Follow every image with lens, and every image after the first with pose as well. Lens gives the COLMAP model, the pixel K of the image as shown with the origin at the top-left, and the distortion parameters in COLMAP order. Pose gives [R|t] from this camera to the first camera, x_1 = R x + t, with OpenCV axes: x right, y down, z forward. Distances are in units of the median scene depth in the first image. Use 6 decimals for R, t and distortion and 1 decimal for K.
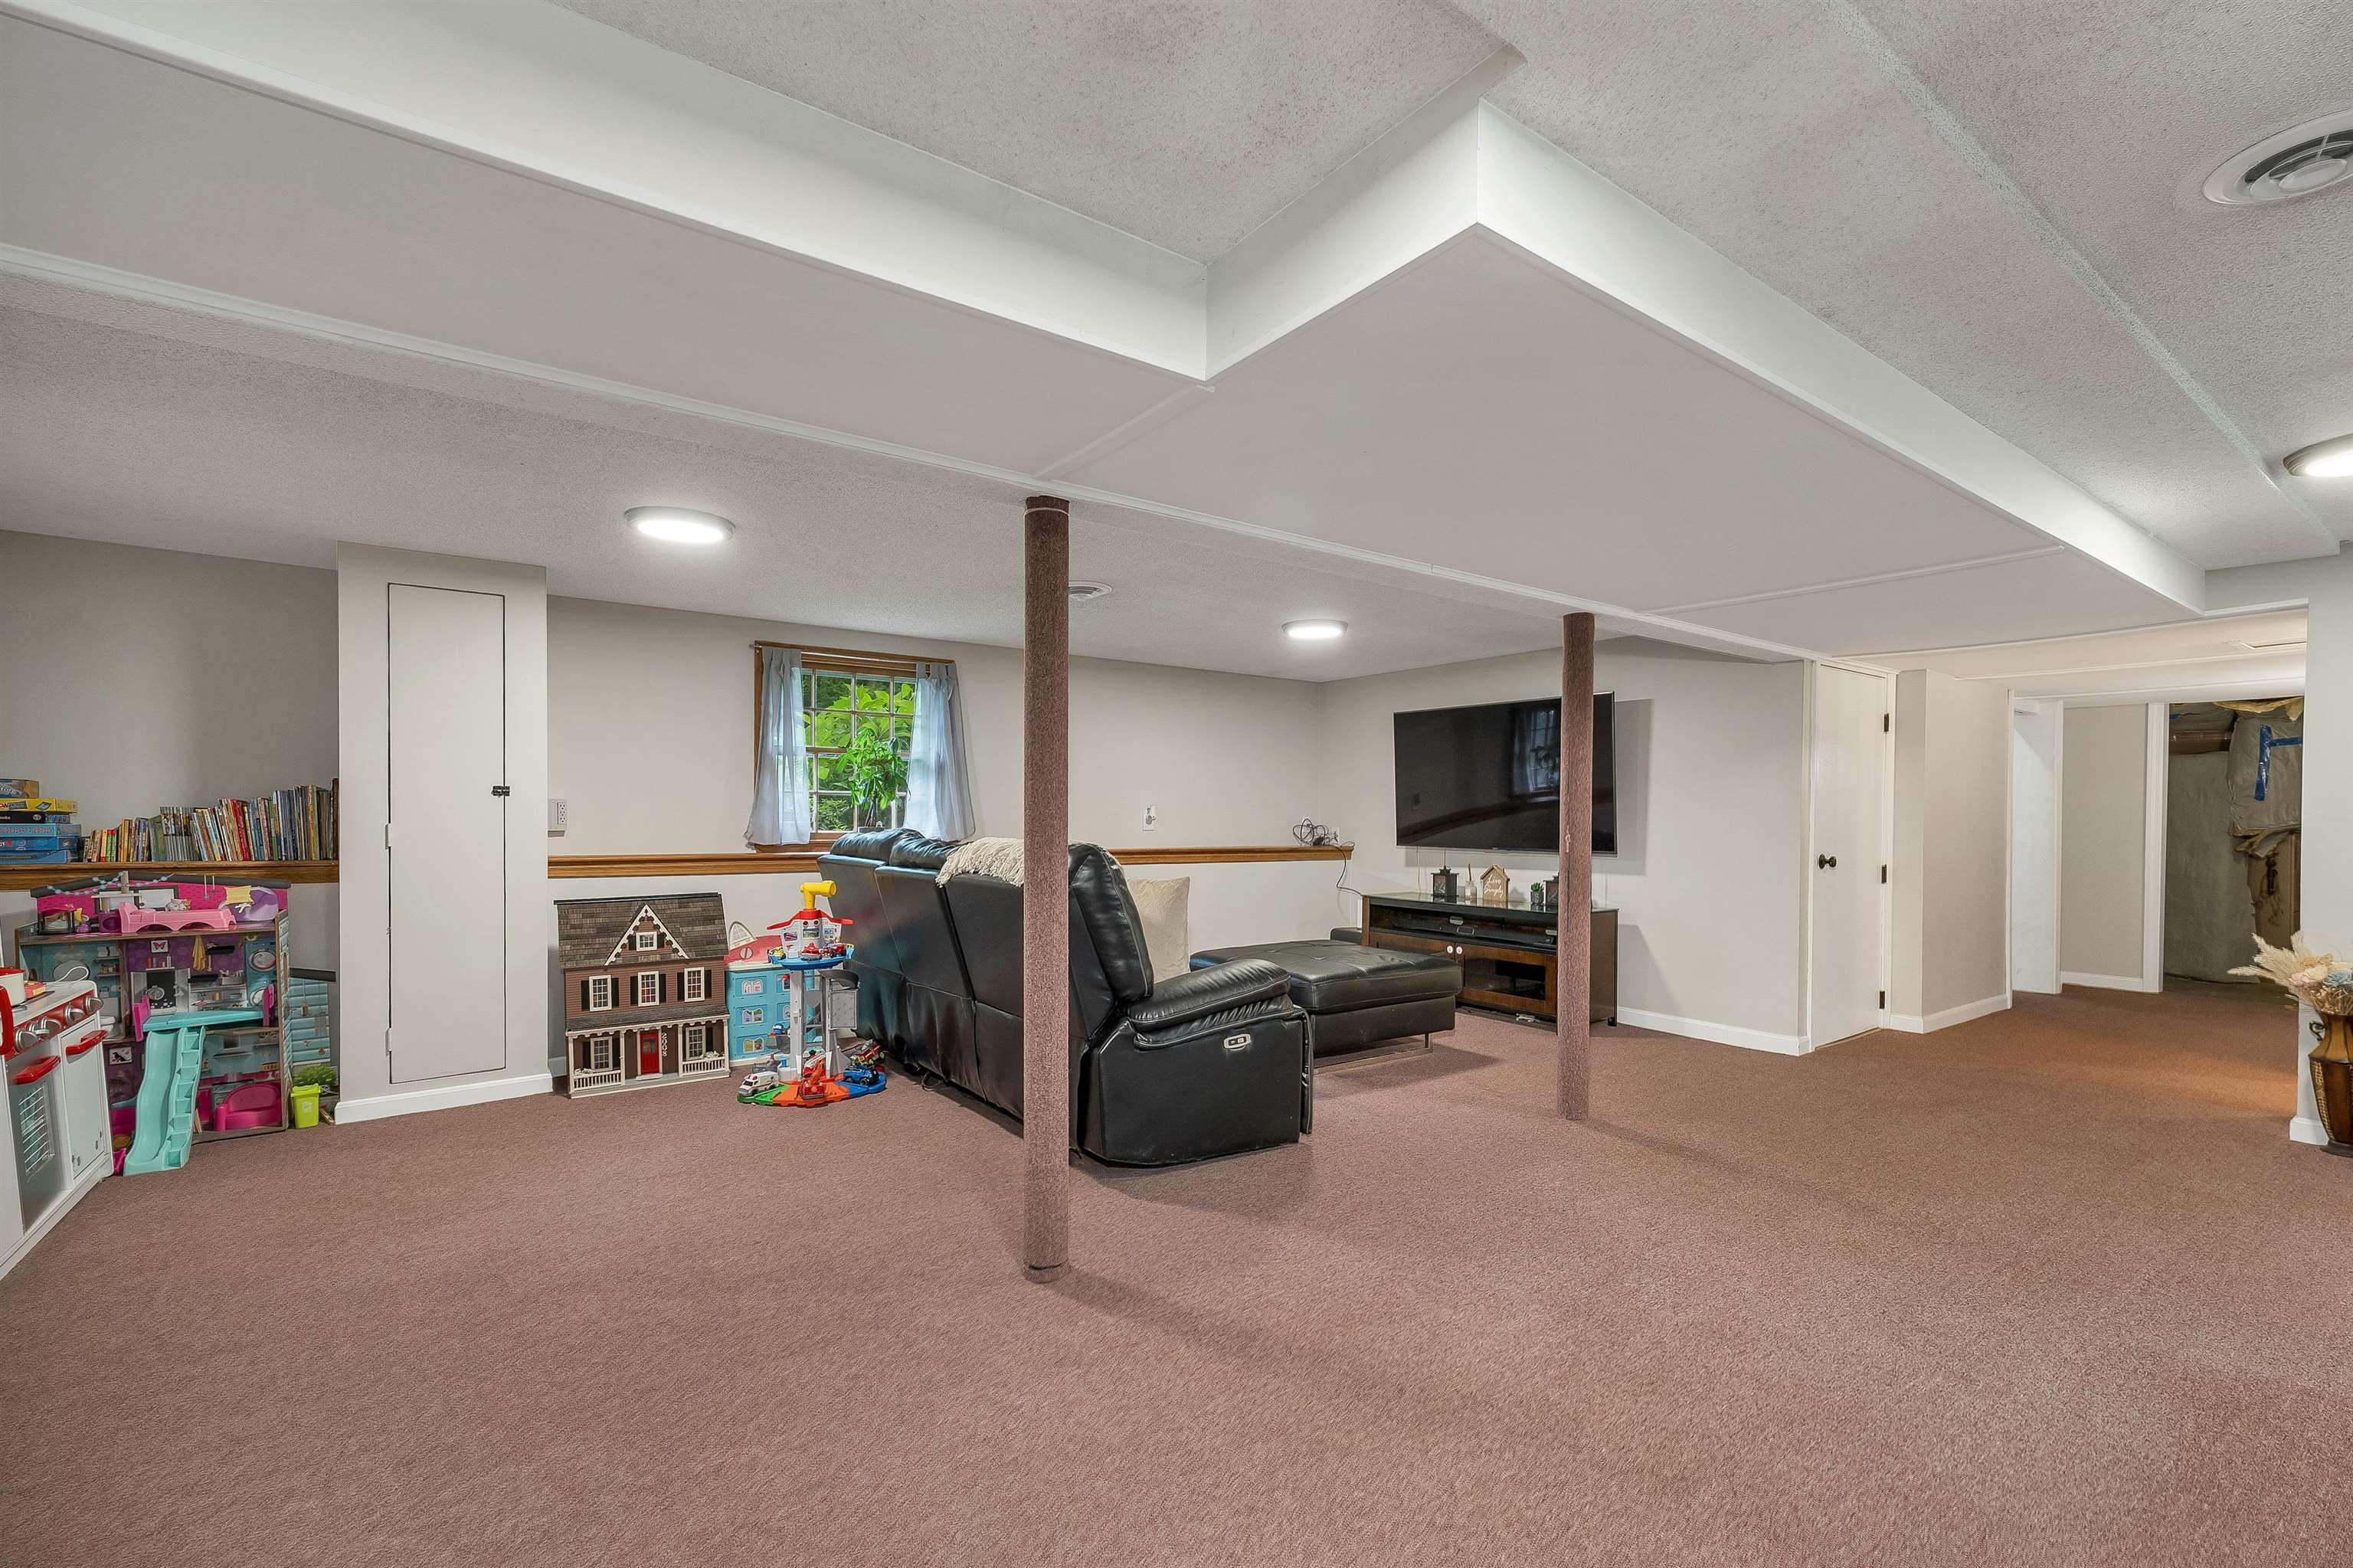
lens RADIAL K [[995.7, 0, 1181.0], [0, 995.7, 804.7], [0, 0, 1]] dist [0.002088, 0.000020]
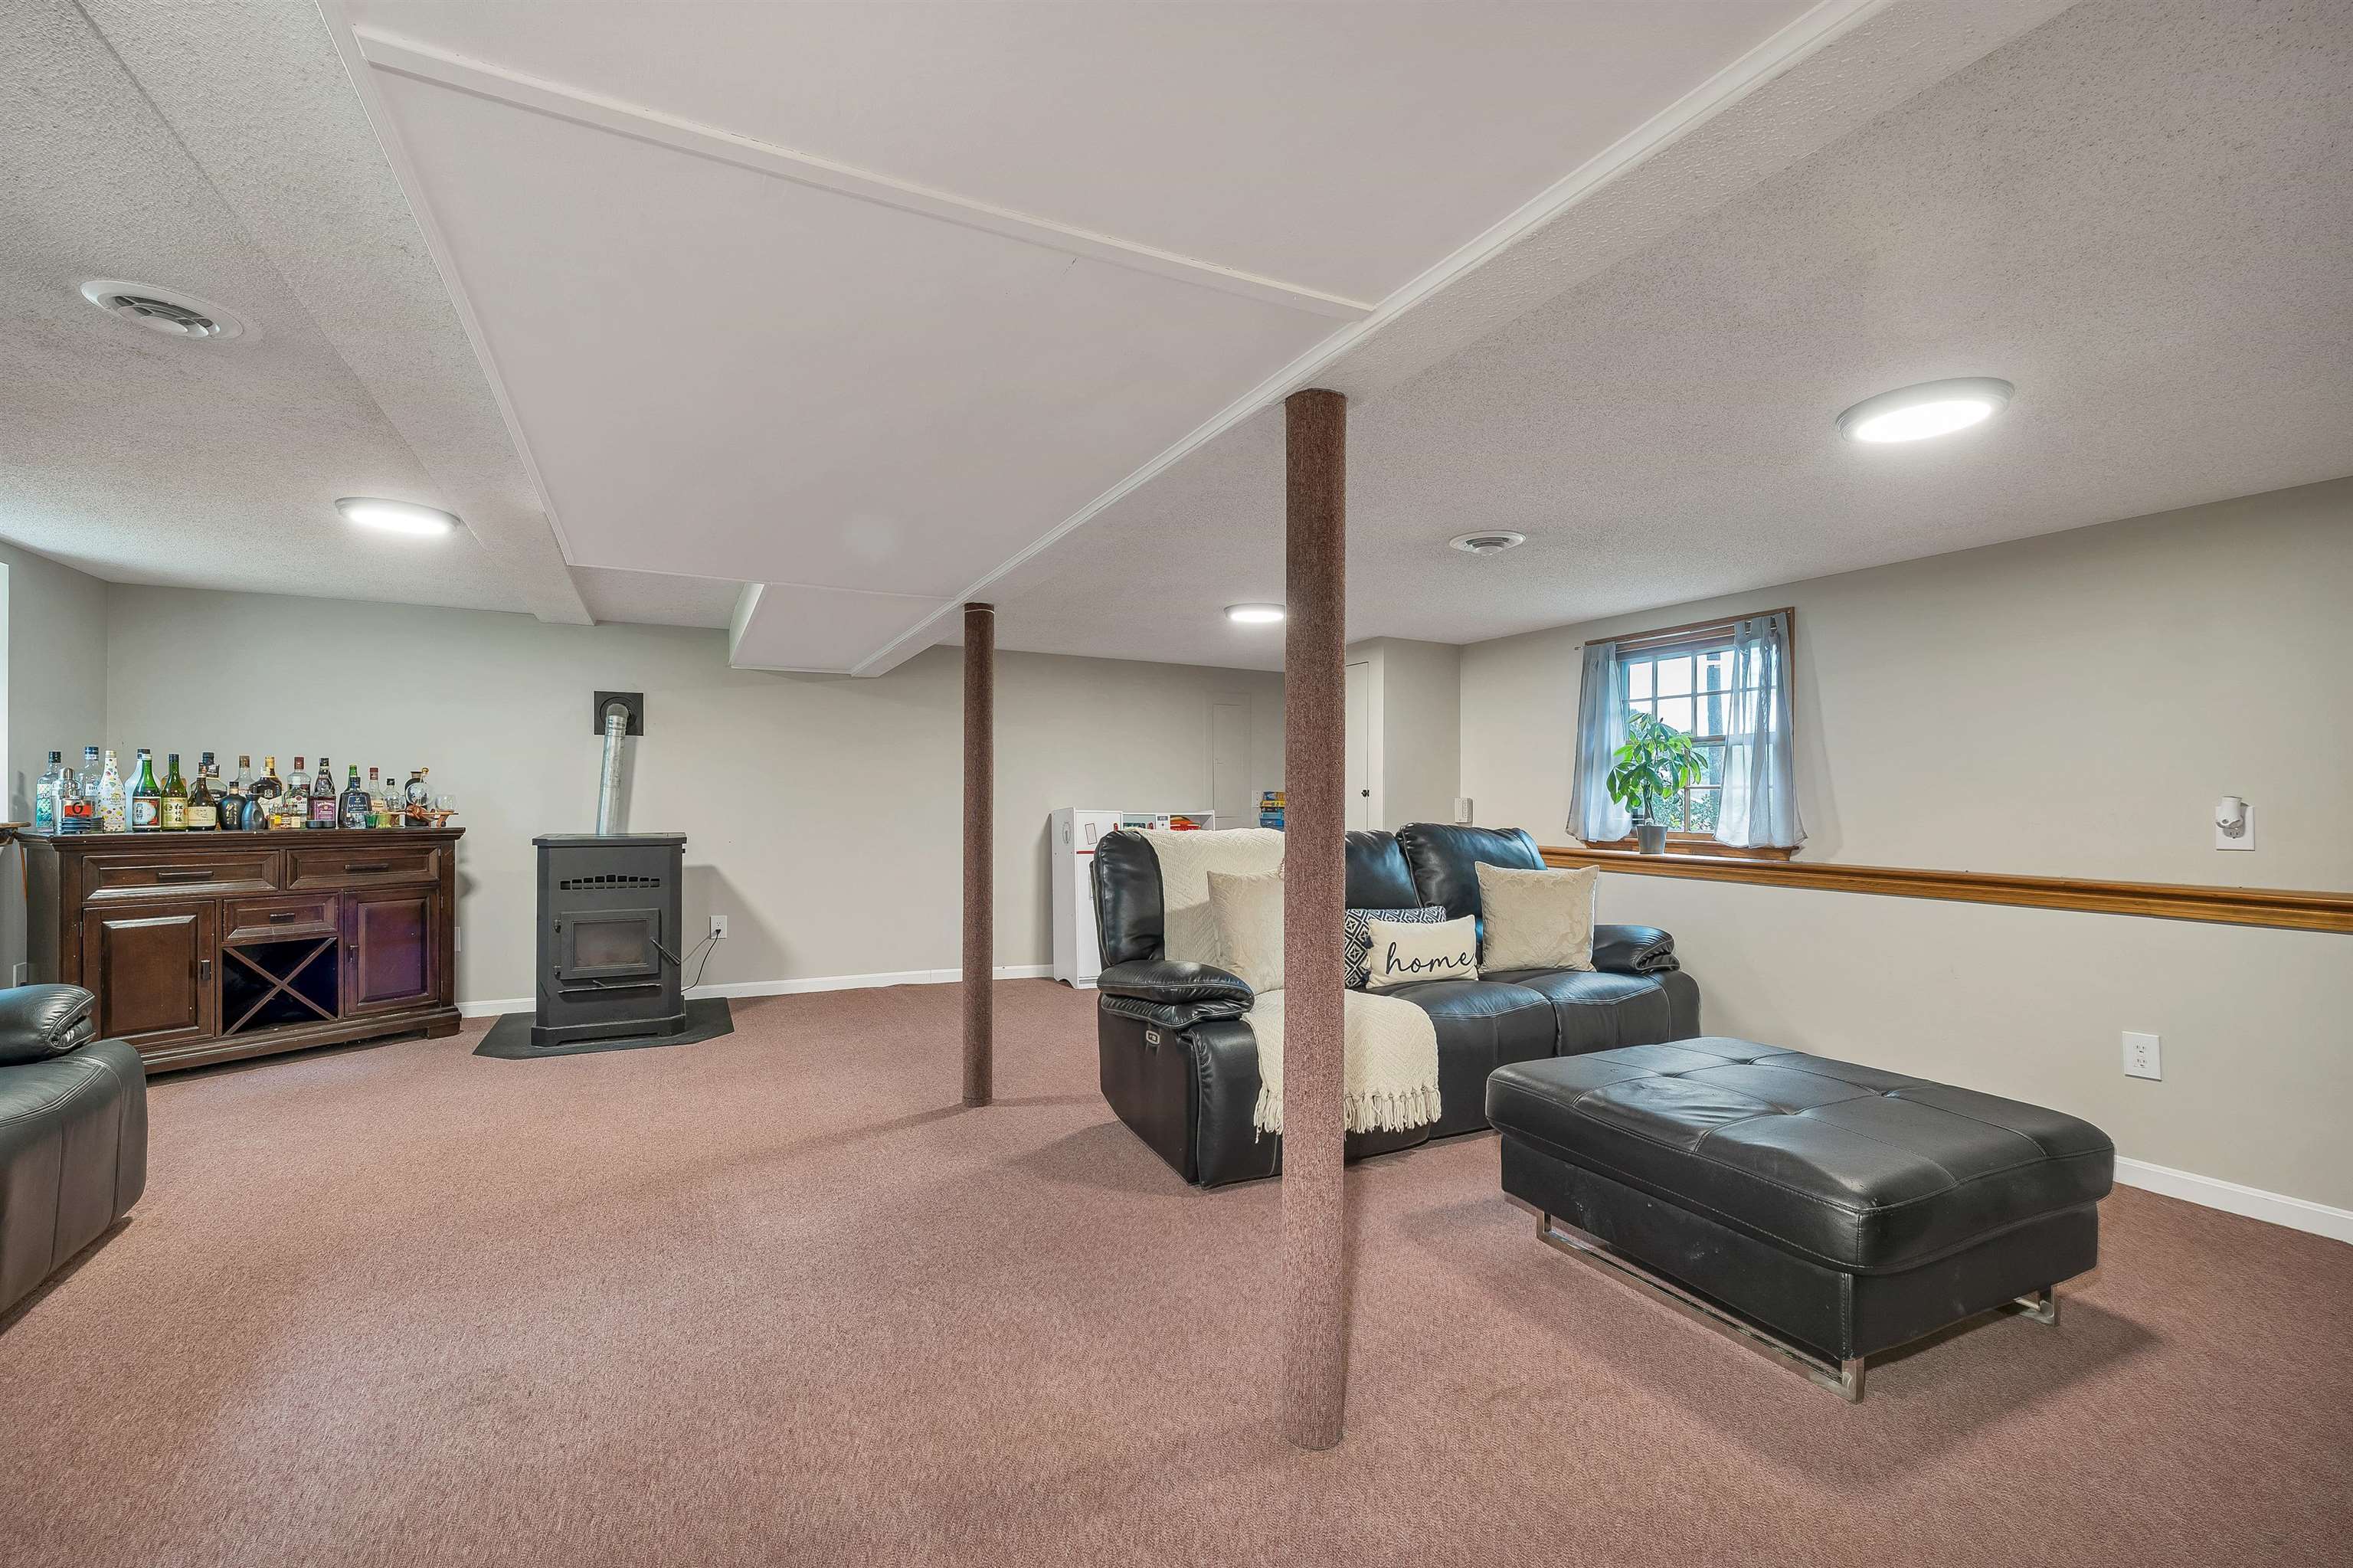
lens RADIAL K [[995.7, 0, 1181.0], [0, 995.7, 804.7], [0, 0, 1]] dist [0.002088, 0.000020]
pose [[-0.130322, -0.004359, -0.991462, 1.043044], [-0.000146, 0.999990, -0.004377, 0.012650], [0.991472, -0.000426, -0.130321, 1.173258]]
